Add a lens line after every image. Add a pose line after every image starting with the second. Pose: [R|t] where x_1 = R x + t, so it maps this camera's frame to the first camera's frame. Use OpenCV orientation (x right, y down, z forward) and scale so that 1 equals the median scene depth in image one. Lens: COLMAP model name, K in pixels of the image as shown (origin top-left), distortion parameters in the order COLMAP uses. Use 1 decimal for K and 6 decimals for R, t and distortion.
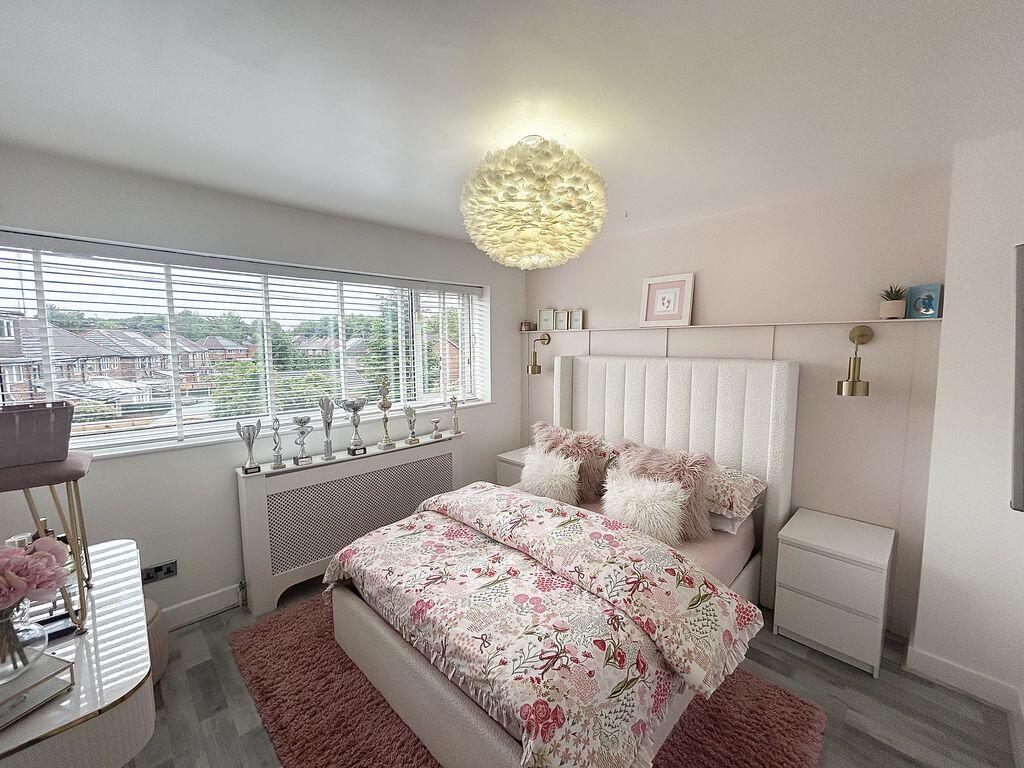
lens RADIAL K [[412.8, 0, 510.2], [0, 412.8, 388.6], [0, 0, 1]] dist [-0.000166, 0.001453]
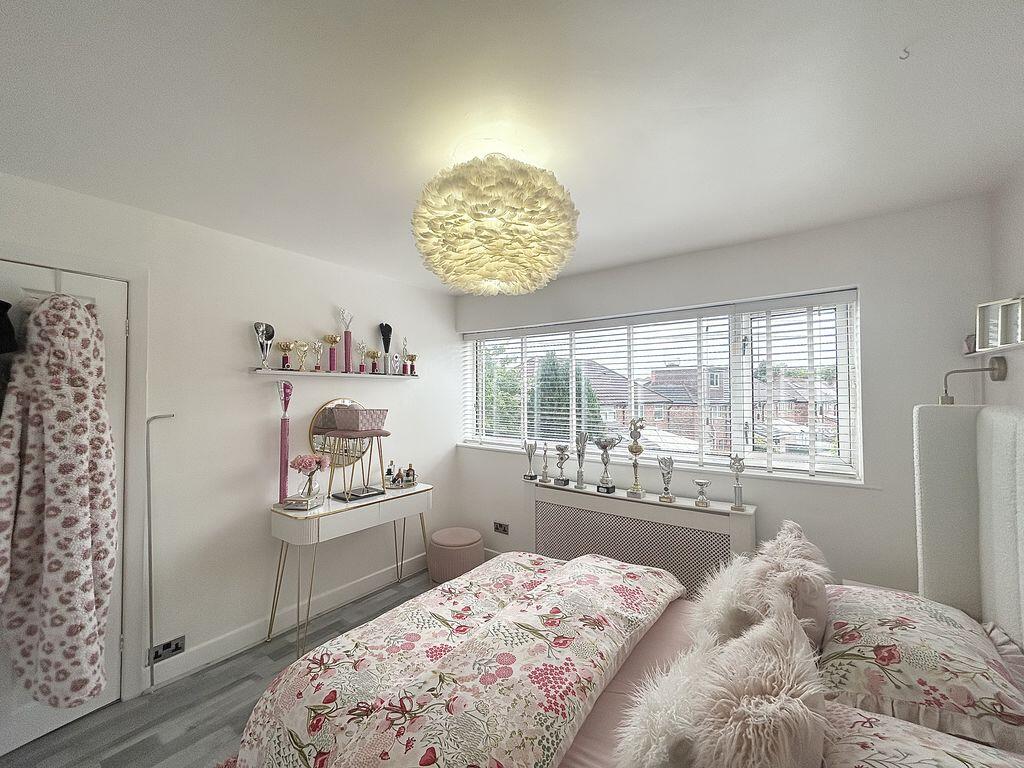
lens RADIAL K [[412.8, 0, 510.5], [0, 412.8, 384.1], [0, 0, 1]] dist [-0.000166, 0.001453]
pose [[0.161403, -0.017424, -0.986735, 0.648835], [-0.105000, 0.993866, -0.034726, -0.050942], [0.981287, 0.109212, 0.158584, 0.624810]]
